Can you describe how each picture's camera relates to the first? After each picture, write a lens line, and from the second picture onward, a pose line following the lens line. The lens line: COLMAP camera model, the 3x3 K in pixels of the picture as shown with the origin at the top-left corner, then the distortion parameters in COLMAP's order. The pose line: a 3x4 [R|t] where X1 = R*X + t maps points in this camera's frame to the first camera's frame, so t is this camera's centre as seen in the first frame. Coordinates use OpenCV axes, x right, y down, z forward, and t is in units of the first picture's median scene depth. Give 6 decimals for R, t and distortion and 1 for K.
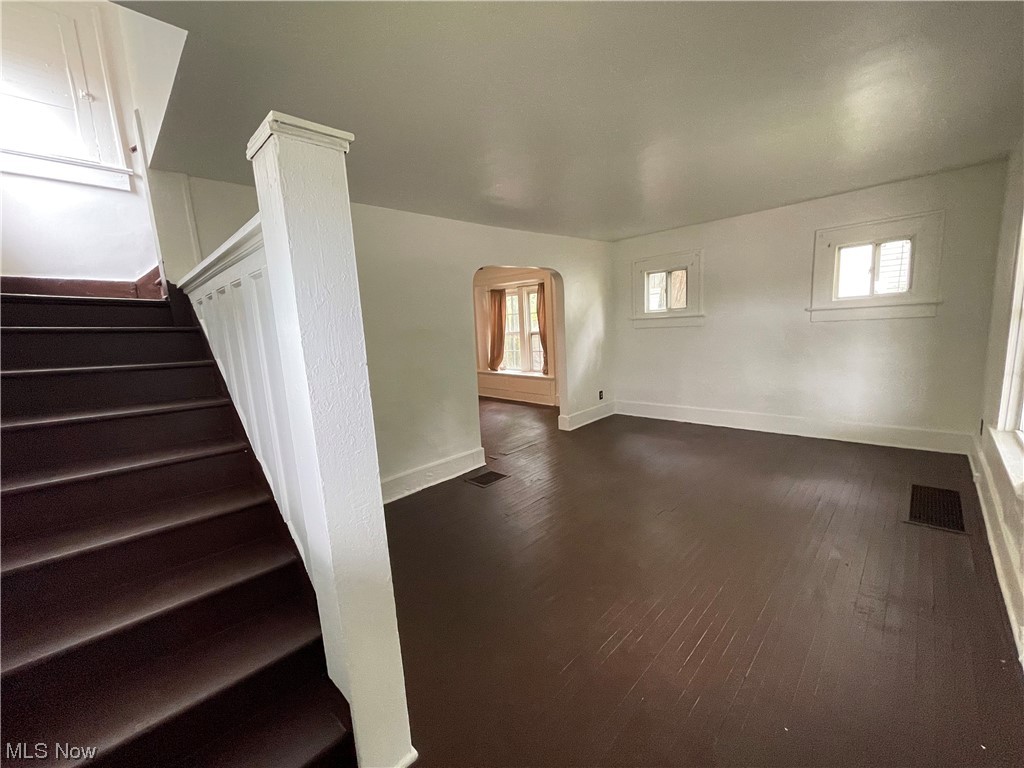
lens RADIAL K [[410.4, 0, 507.4], [0, 410.4, 387.4], [0, 0, 1]] dist [0.001076, 0.000043]
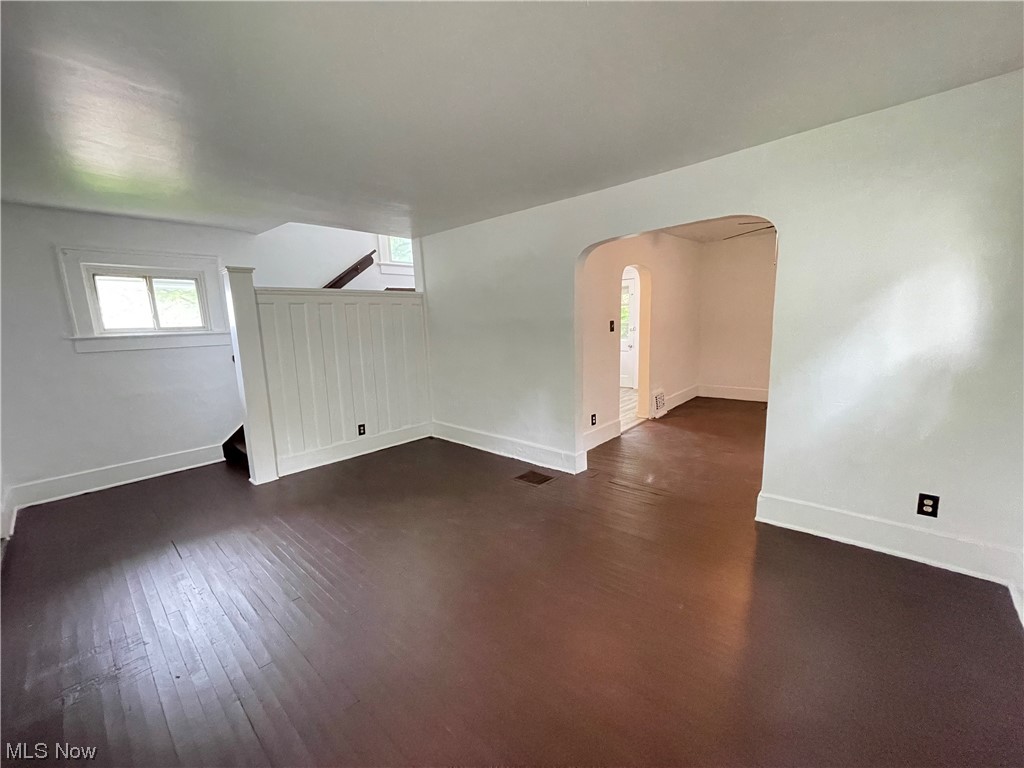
lens RADIAL K [[410.4, 0, 507.4], [0, 410.4, 387.4], [0, 0, 1]] dist [0.001076, 0.000043]
pose [[0.047317, 0.224176, -0.973399, 0.431912], [-0.118792, 0.968838, 0.217351, -0.096384], [0.991791, 0.105348, 0.072473, 0.431518]]
